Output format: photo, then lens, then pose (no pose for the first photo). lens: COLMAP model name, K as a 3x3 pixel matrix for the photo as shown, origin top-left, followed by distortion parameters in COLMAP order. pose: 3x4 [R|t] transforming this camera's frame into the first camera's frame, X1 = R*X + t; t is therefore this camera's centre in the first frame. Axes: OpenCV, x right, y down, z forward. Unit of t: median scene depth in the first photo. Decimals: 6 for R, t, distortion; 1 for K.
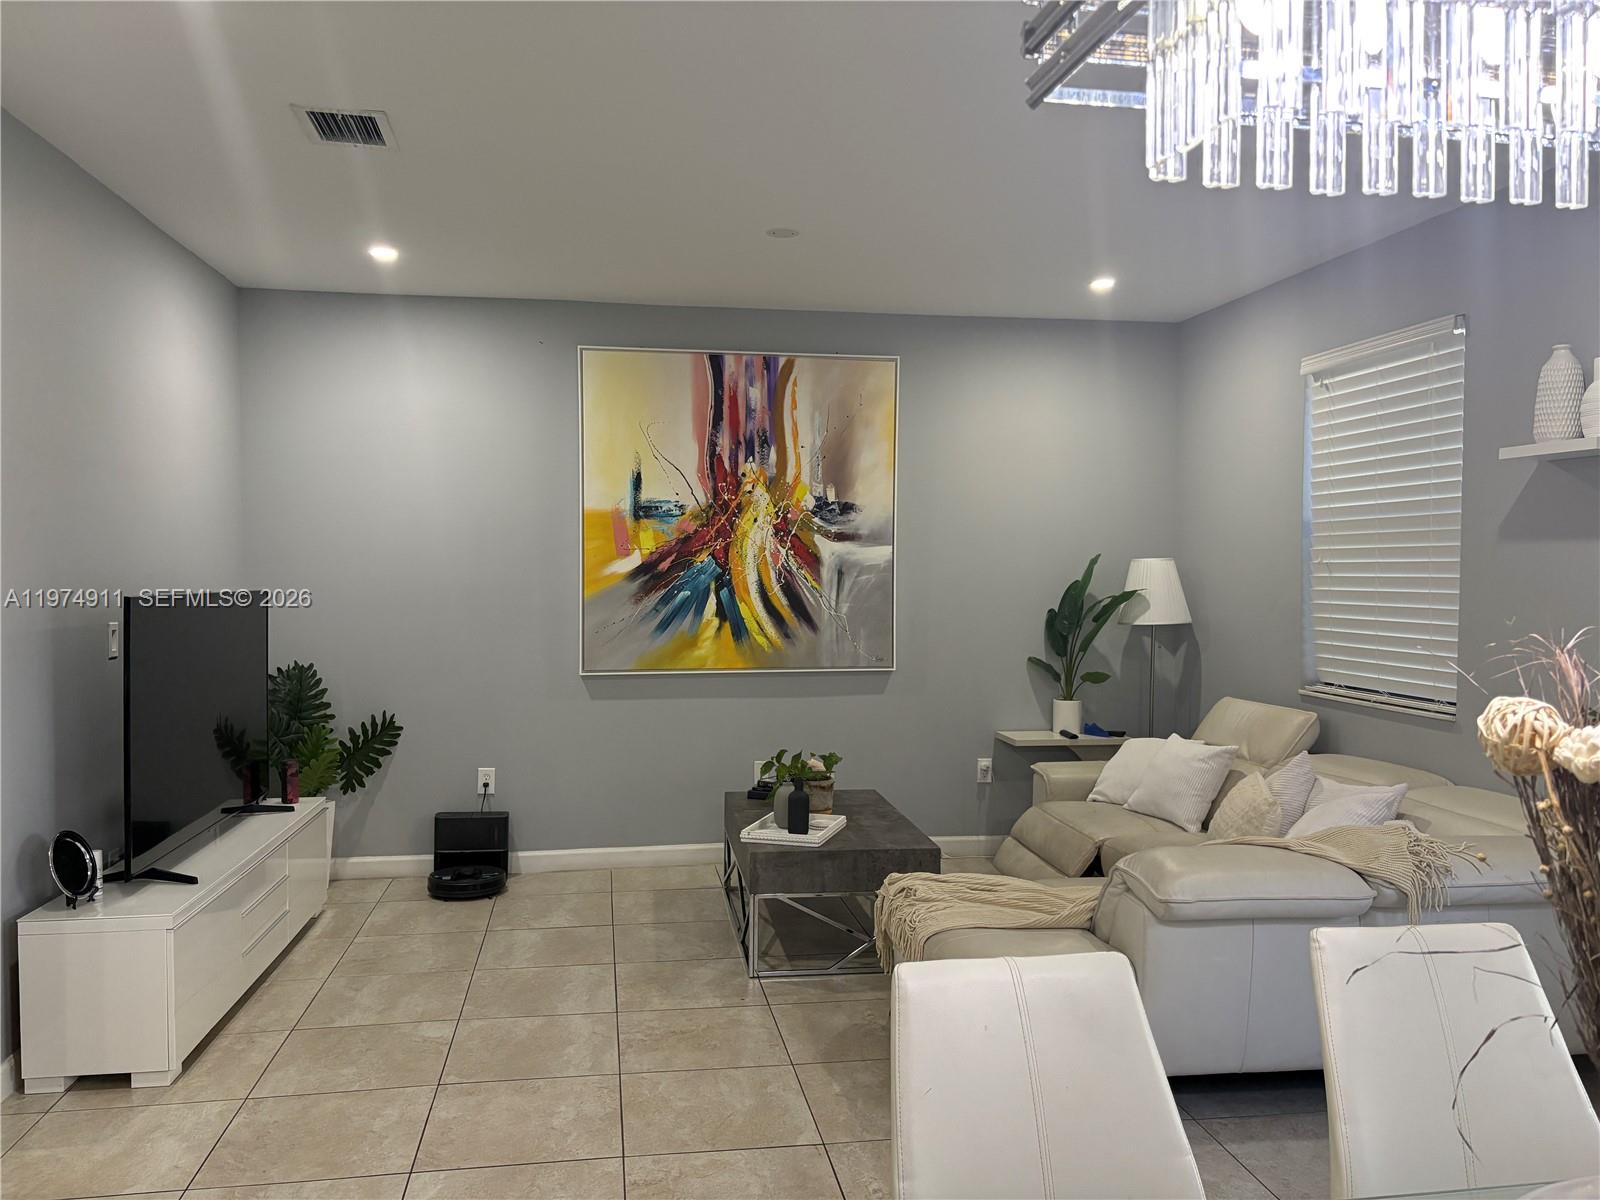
lens RADIAL K [[1195.5, 0, 797.2], [0, 1195.5, 605.1], [0, 0, 1]] dist [0.086983, -0.096804]
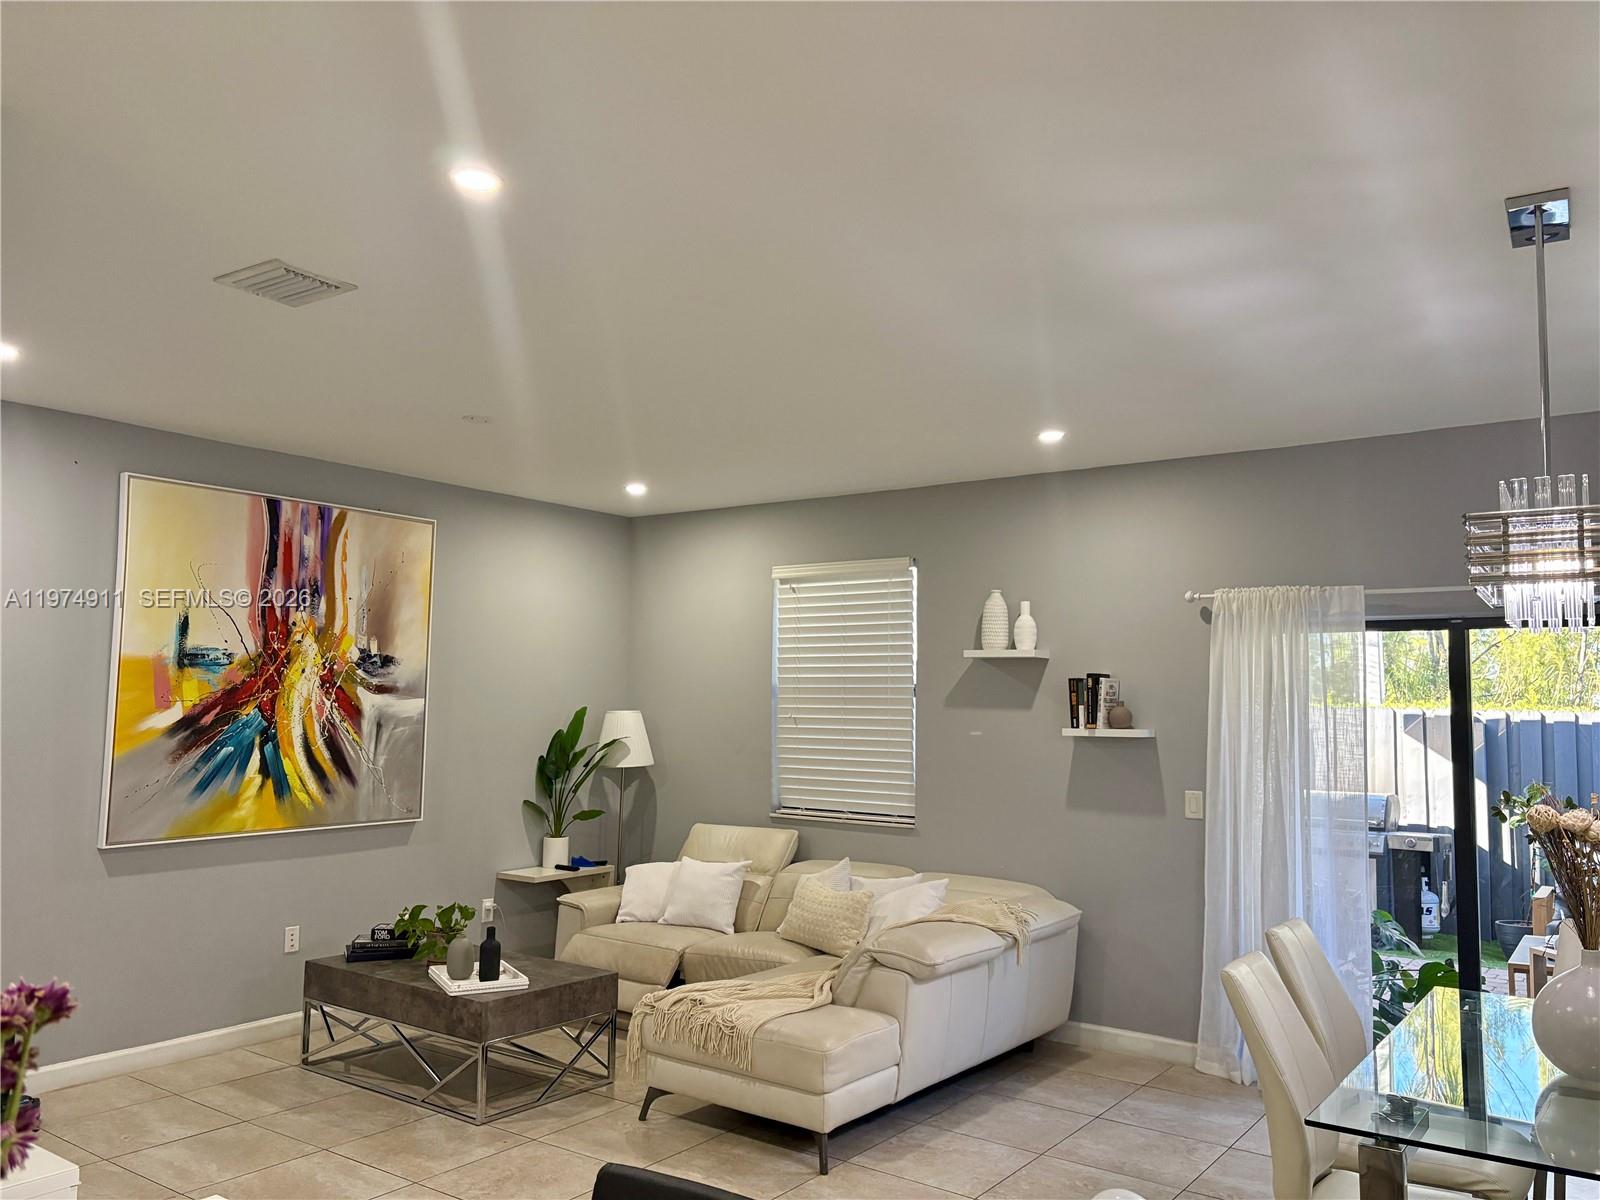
lens RADIAL K [[1208.4, 0, 801.3], [0, 1208.4, 604.1], [0, 0, 1]] dist [0.003460, -0.001028]
pose [[0.709259, 0.063065, 0.702122, -0.439077], [0.012780, 0.994676, -0.102253, -0.020004], [-0.704833, 0.081497, 0.704677, 0.025610]]
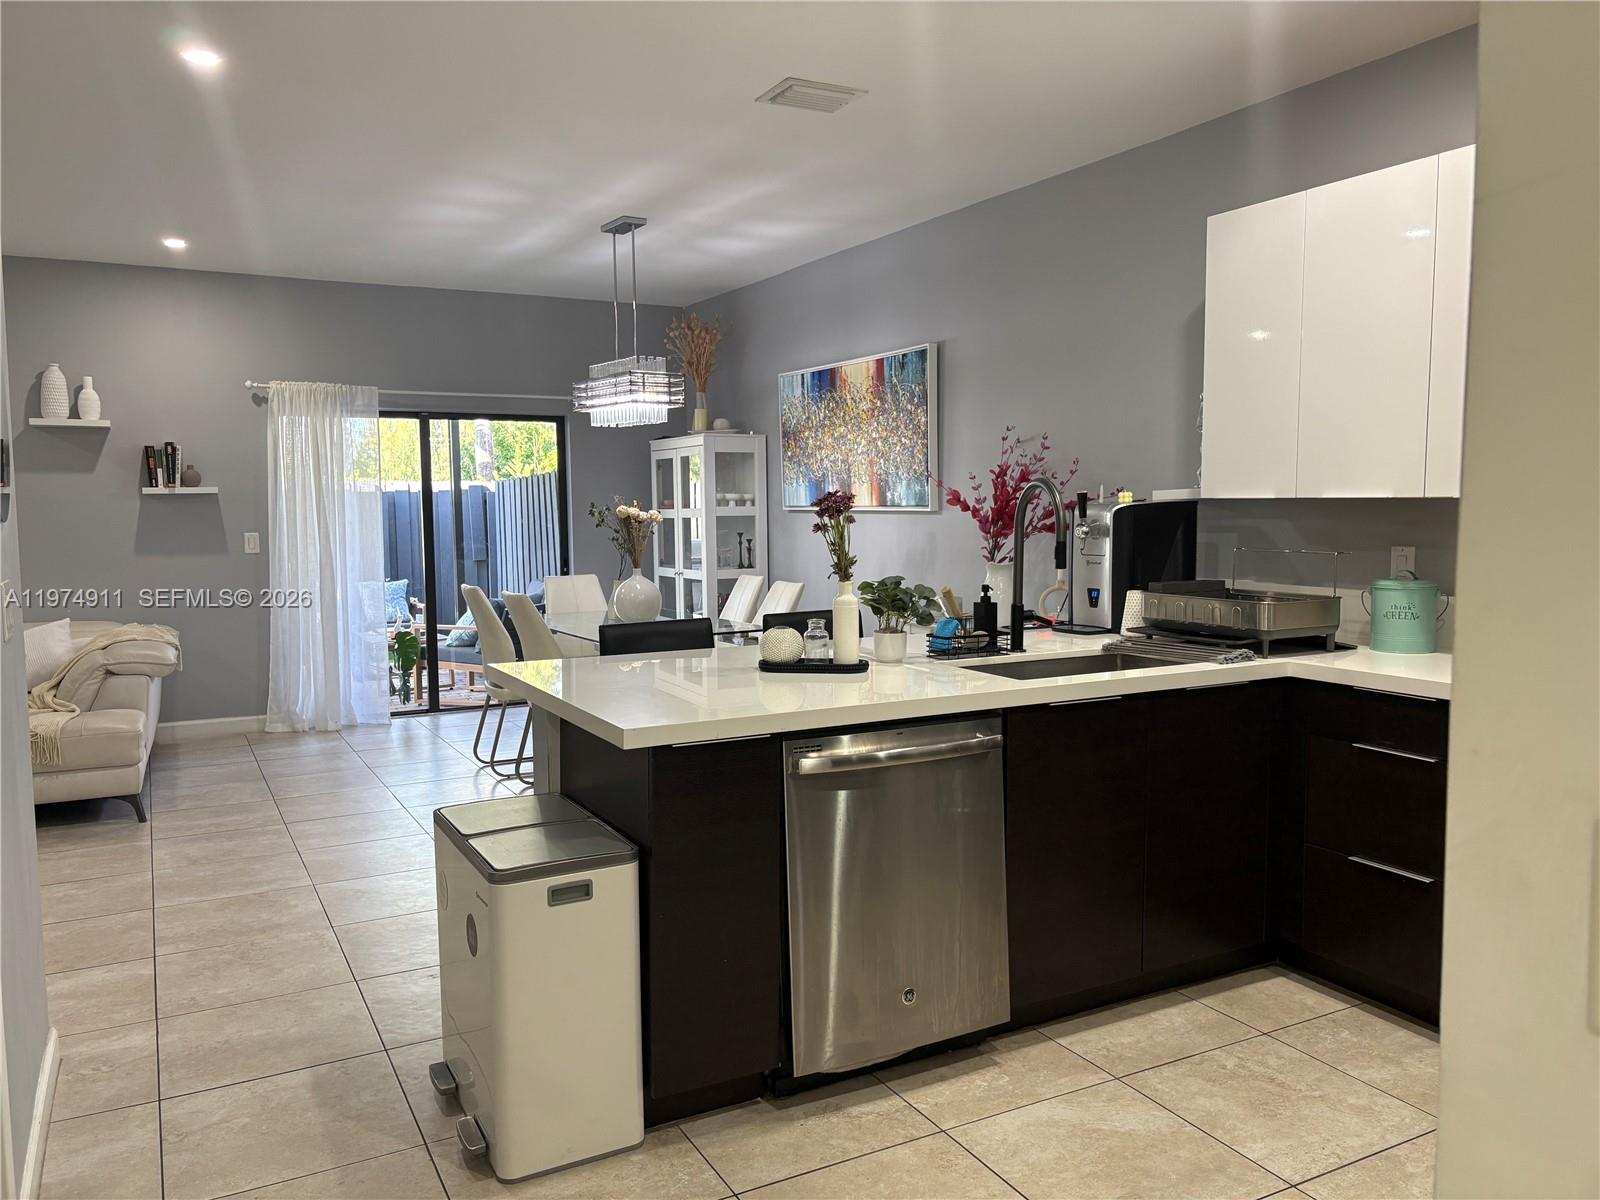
lens RADIAL K [[1222.6, 0, 800.0], [0, 1222.6, 600.0], [0, 0, 1]] dist [0.044241, -0.010503]
pose [[-0.317582, -0.082398, 0.944644, -0.946008], [0.036668, 0.994405, 0.099066, -0.004219], [-0.947521, 0.066099, -0.312784, 0.349827]]
